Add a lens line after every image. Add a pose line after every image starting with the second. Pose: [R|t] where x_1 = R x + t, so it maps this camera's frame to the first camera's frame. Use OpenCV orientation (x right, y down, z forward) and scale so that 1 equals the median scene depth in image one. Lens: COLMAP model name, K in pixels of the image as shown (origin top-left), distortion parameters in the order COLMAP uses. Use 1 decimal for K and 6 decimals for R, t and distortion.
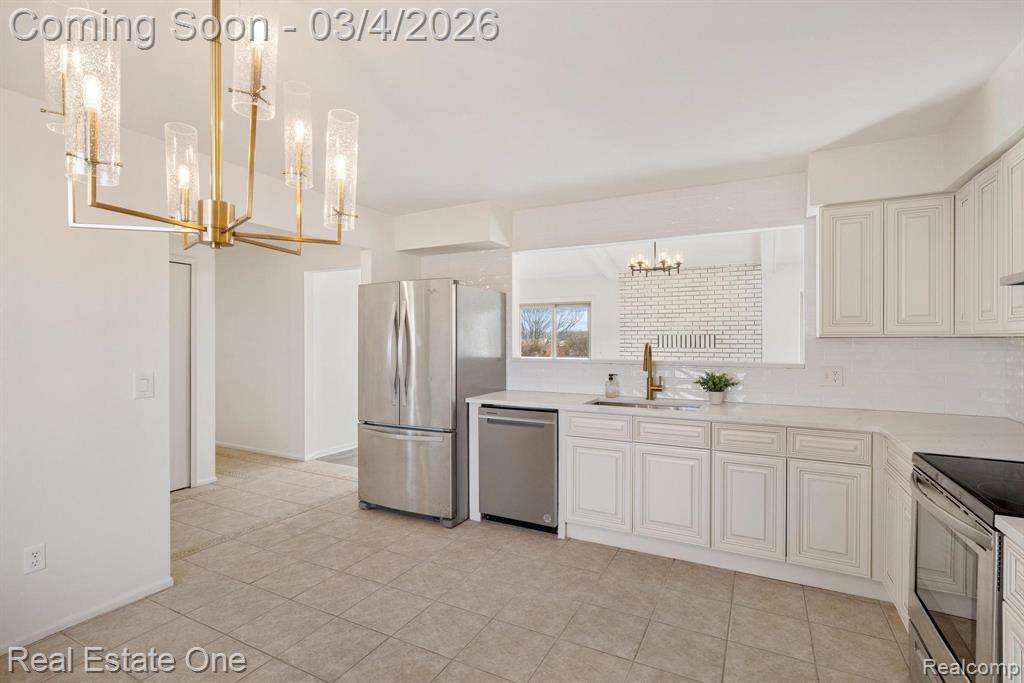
lens RADIAL K [[483.5, 0, 512.0], [0, 483.5, 341.5], [0, 0, 1]] dist [-0.005088, -0.000329]
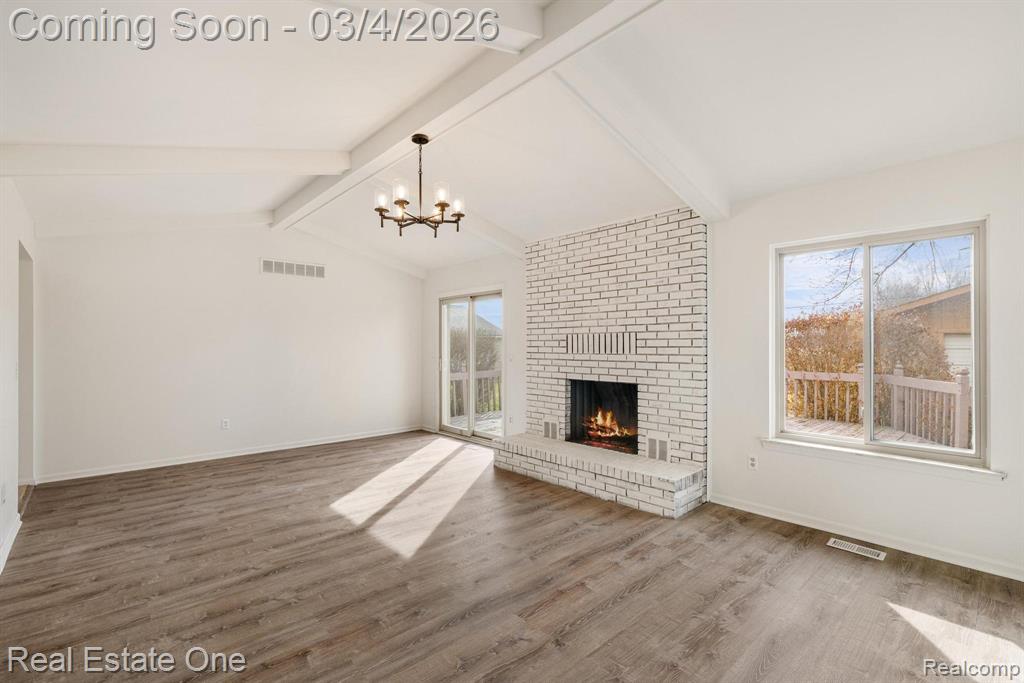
lens RADIAL K [[463.8, 0, 512.0], [0, 463.8, 341.5], [0, 0, 1]] dist [-0.003468, -0.000488]
pose [[0.939567, -0.004910, -0.342330, 0.927831], [-0.000046, 0.999895, -0.014466, 0.011788], [0.342365, 0.013608, 0.939469, 0.782906]]
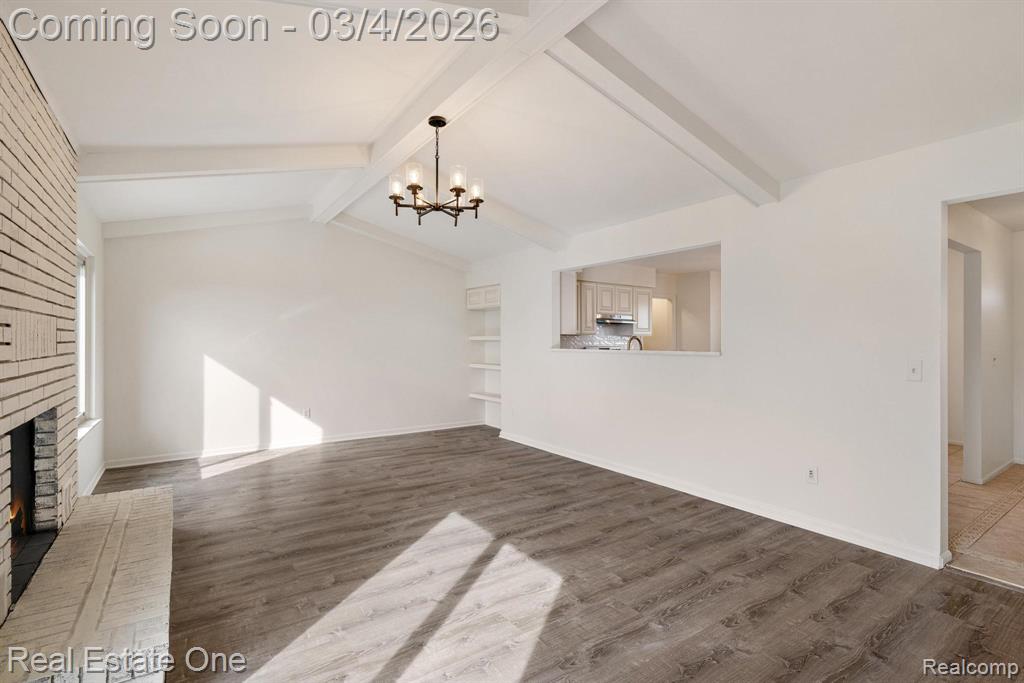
lens RADIAL K [[480.2, 0, 512.6], [0, 480.2, 365.5], [0, 0, 1]] dist [-0.001804, -0.000085]
pose [[-0.888454, -0.025263, 0.458270, -0.052507], [0.001828, 0.998281, 0.058576, 0.001479], [-0.458962, 0.052879, -0.886881, 2.255999]]
